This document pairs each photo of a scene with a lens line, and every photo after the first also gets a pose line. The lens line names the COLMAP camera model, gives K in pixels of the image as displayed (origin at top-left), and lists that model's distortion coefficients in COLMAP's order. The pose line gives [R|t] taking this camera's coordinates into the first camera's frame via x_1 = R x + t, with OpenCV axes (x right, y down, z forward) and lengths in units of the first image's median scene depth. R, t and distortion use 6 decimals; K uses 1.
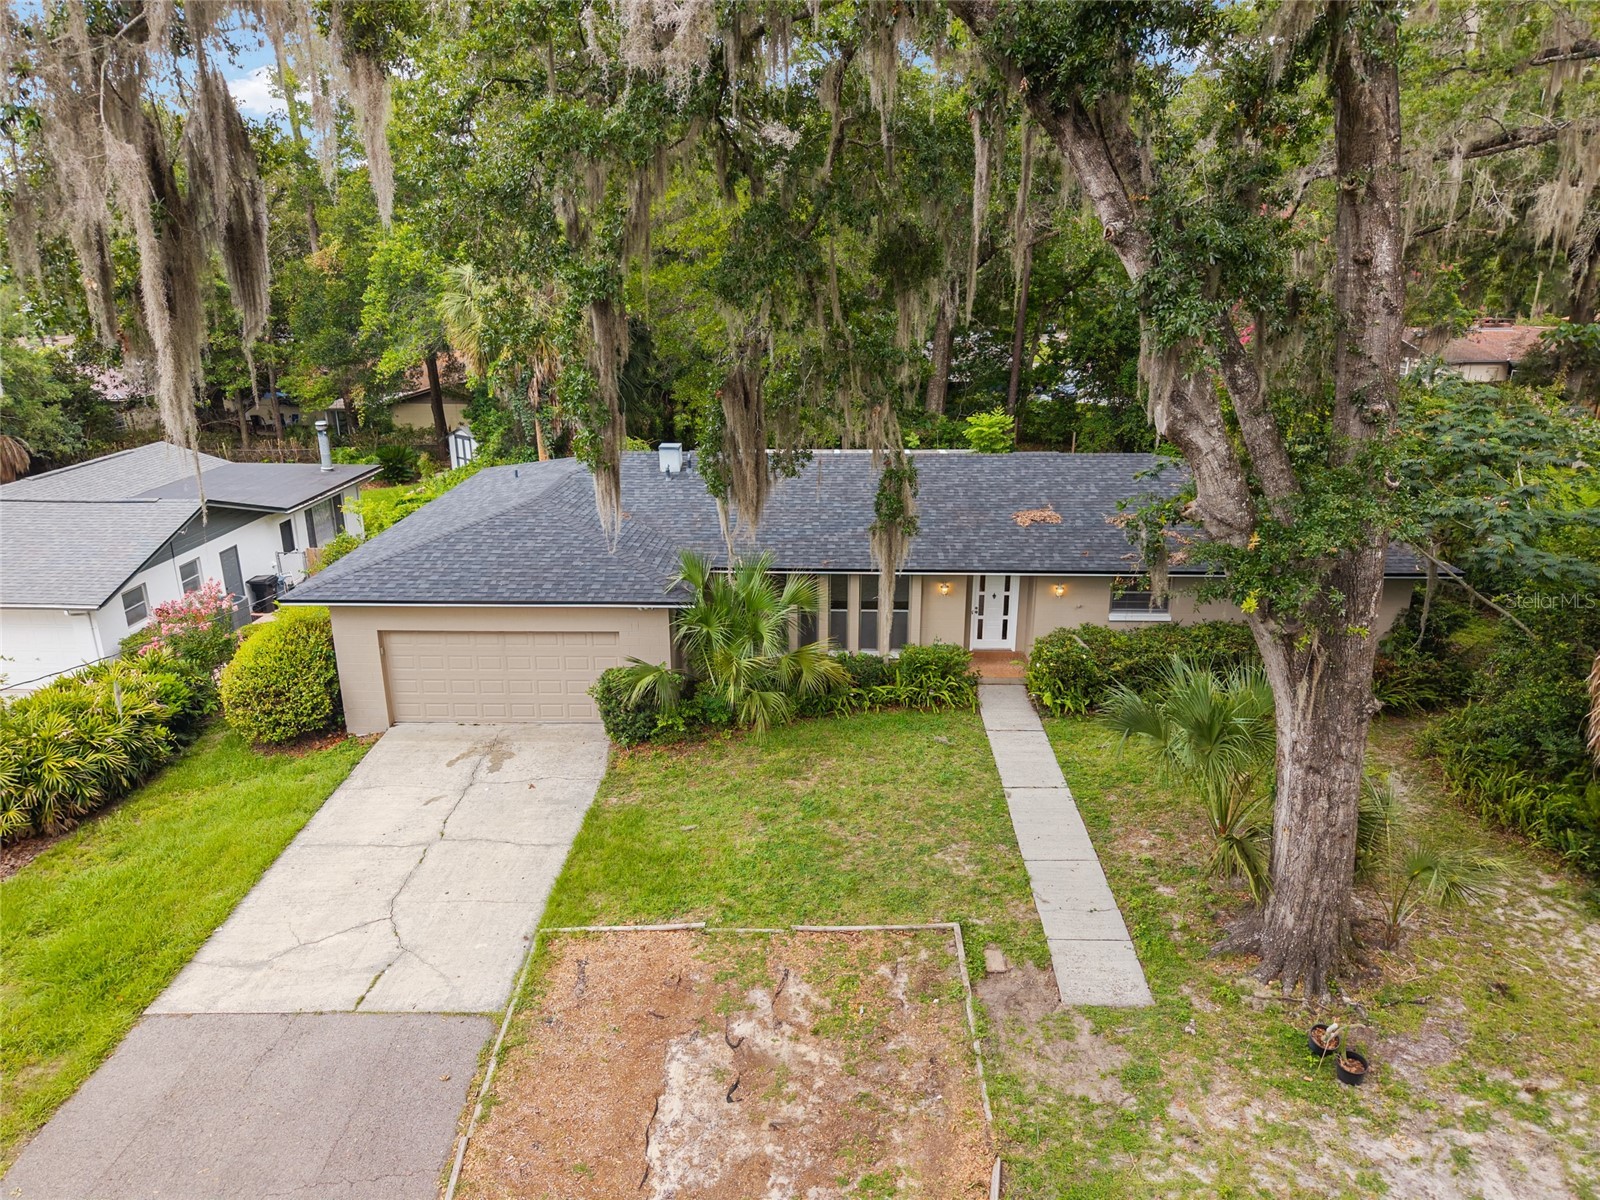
lens RADIAL K [[1063.9, 0, 800.0], [0, 1063.9, 600.0], [0, 0, 1]] dist [0.023286, -0.020179]
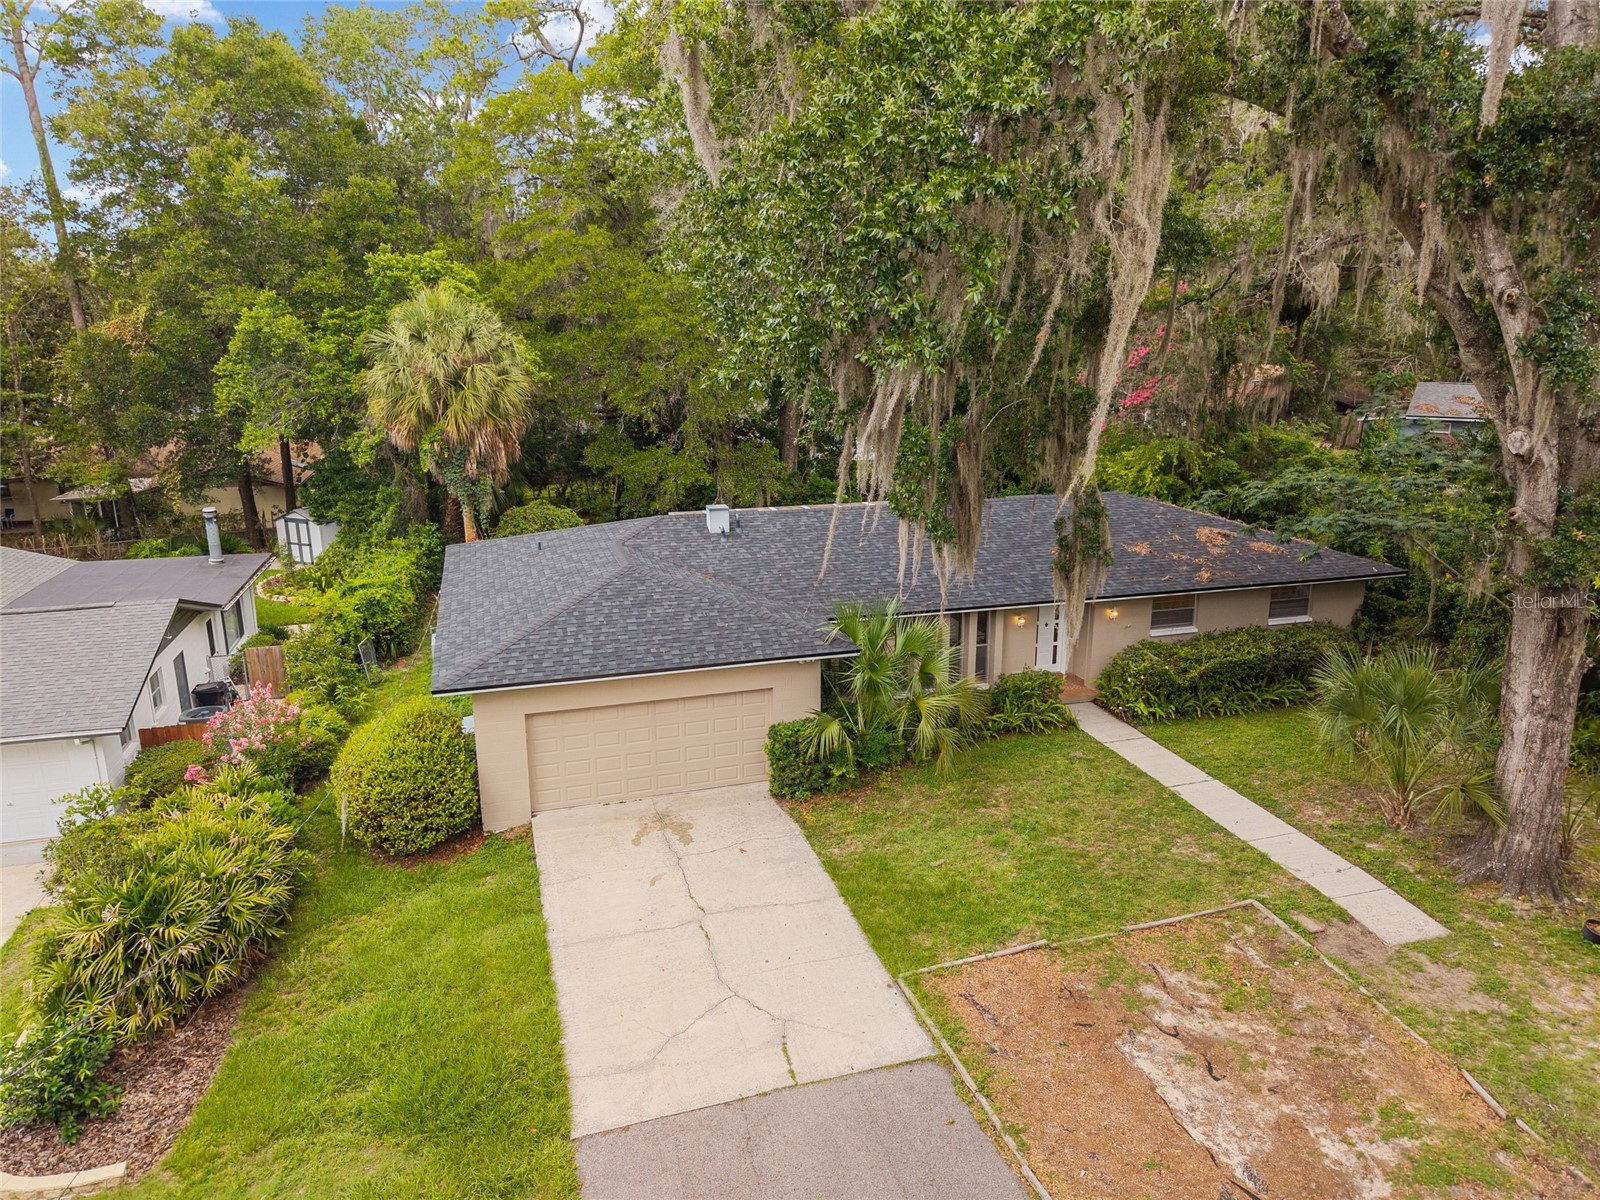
lens RADIAL K [[1063.9, 0, 800.0], [0, 1063.9, 600.0], [0, 0, 1]] dist [0.023286, -0.020179]
pose [[0.951043, -0.081012, 0.298251, -0.457092], [0.098573, 0.994144, -0.044289, -0.006363], [-0.292917, 0.071520, 0.953459, 0.030048]]
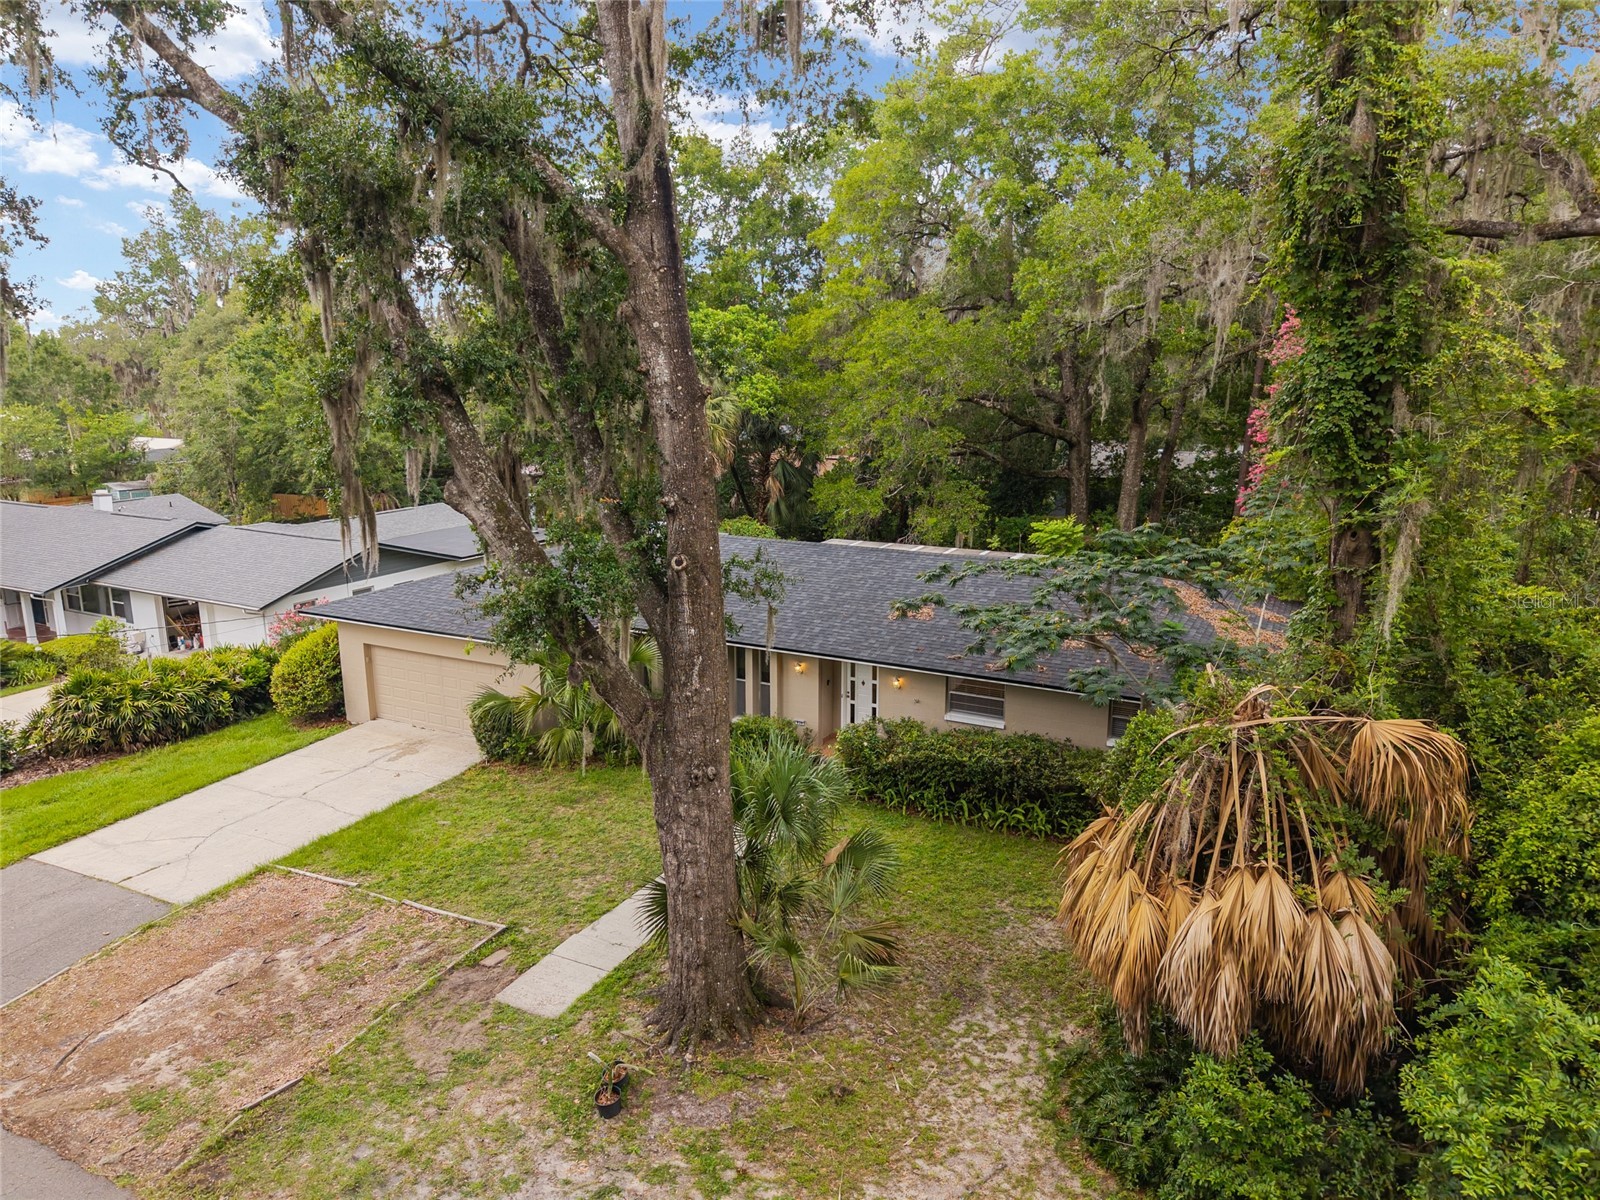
lens RADIAL K [[1063.9, 0, 800.0], [0, 1063.9, 600.0], [0, 0, 1]] dist [0.023286, -0.020179]
pose [[0.904362, 0.094283, -0.416222, 0.654695], [-0.132395, 0.989154, -0.063604, -0.011732], [0.405711, 0.112626, 0.907036, 0.026862]]
